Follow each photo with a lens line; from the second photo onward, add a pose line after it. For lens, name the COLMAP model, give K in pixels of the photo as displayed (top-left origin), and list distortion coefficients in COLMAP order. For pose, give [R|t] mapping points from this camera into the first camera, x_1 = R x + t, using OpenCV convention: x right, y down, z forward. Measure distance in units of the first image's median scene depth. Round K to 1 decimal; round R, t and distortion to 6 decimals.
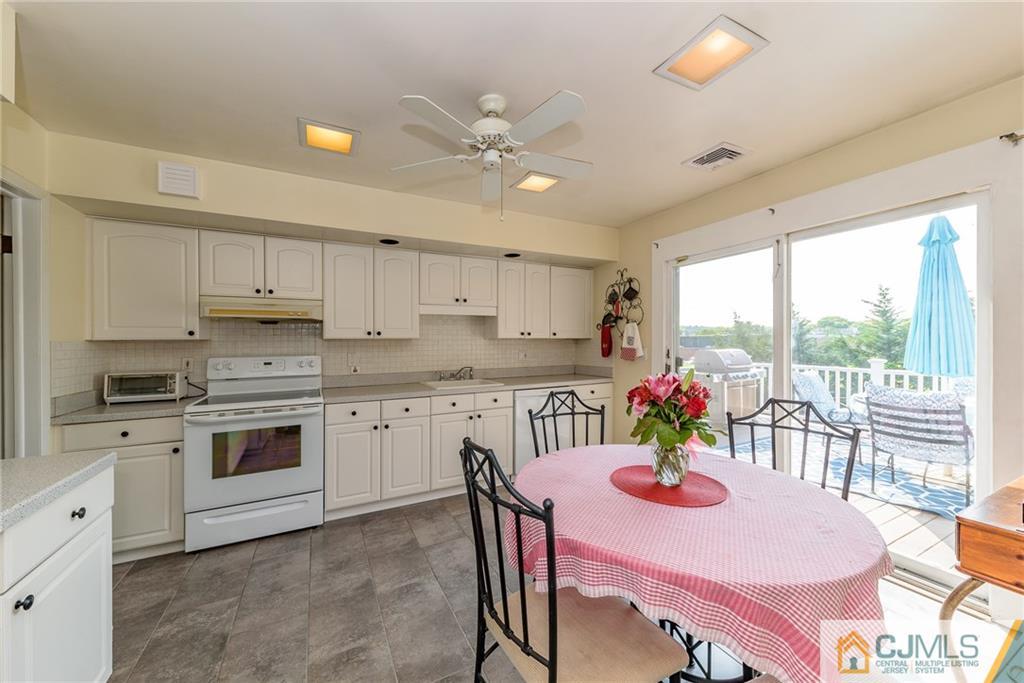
lens RADIAL K [[362.6, 0, 503.9], [0, 362.6, 347.6], [0, 0, 1]] dist [0.018715, 0.000037]
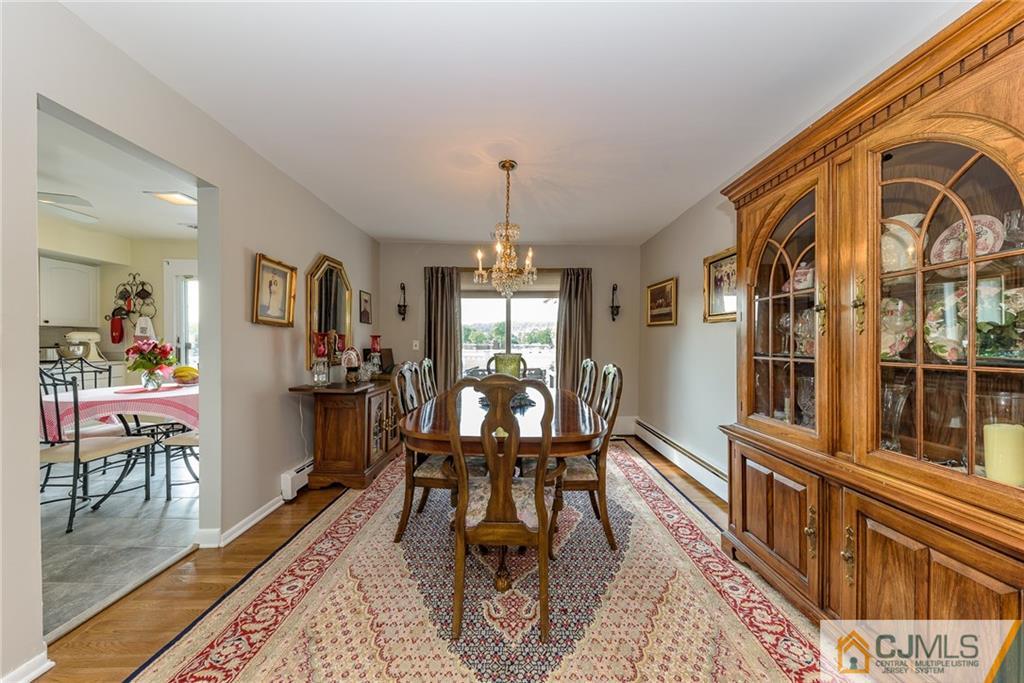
lens RADIAL K [[362.6, 0, 503.9], [0, 362.6, 347.6], [0, 0, 1]] dist [0.018715, 0.000037]
pose [[0.480086, -0.003813, 0.877213, -0.189206], [0.001518, 0.999993, 0.003516, 0.040062], [-0.877220, -0.000356, 0.480088, -0.757354]]
